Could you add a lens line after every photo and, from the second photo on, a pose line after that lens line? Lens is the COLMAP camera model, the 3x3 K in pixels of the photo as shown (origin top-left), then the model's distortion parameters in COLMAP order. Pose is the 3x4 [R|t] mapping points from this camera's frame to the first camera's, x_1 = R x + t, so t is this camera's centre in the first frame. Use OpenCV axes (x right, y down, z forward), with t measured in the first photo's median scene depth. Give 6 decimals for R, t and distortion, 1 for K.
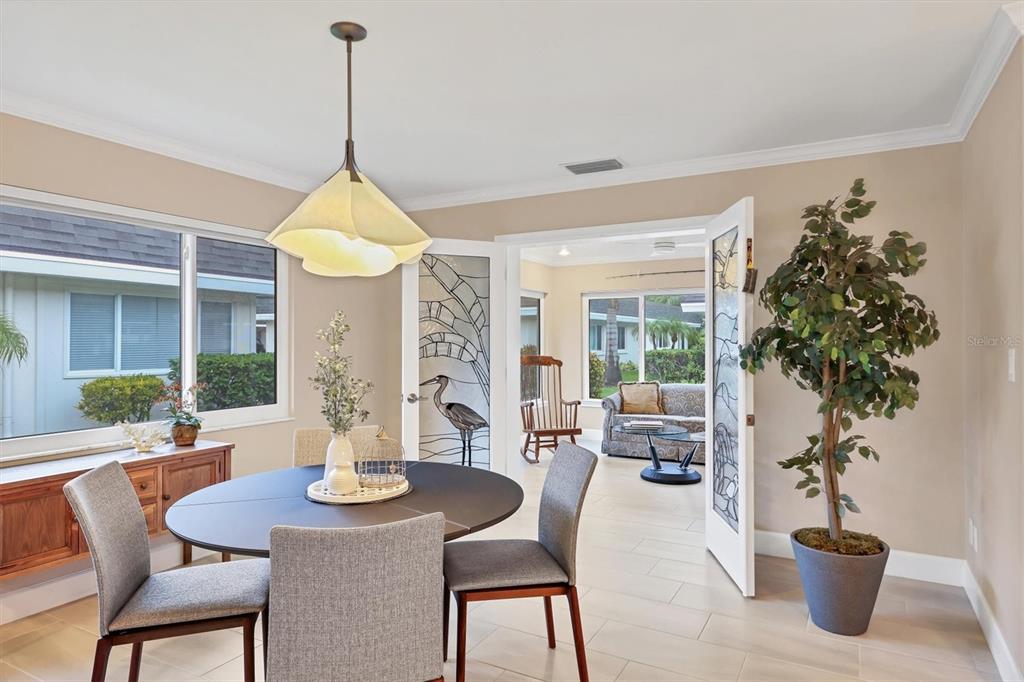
lens RADIAL K [[618.4, 0, 512.1], [0, 618.4, 338.7], [0, 0, 1]] dist [0.020678, 0.002013]
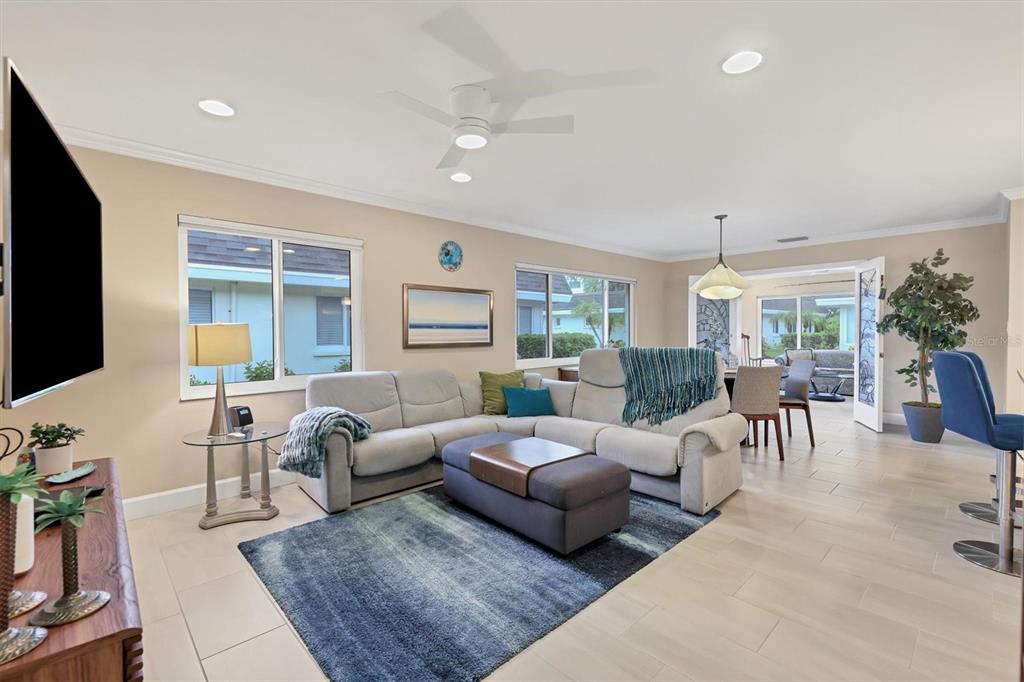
lens RADIAL K [[444.6, 0, 511.6], [0, 444.6, 339.9], [0, 0, 1]] dist [0.002580, -0.000752]
pose [[0.950515, 0.001380, -0.310675, -0.422313], [0.006930, 0.999647, 0.025644, 0.025550], [0.310601, -0.026528, 0.950170, -1.029738]]
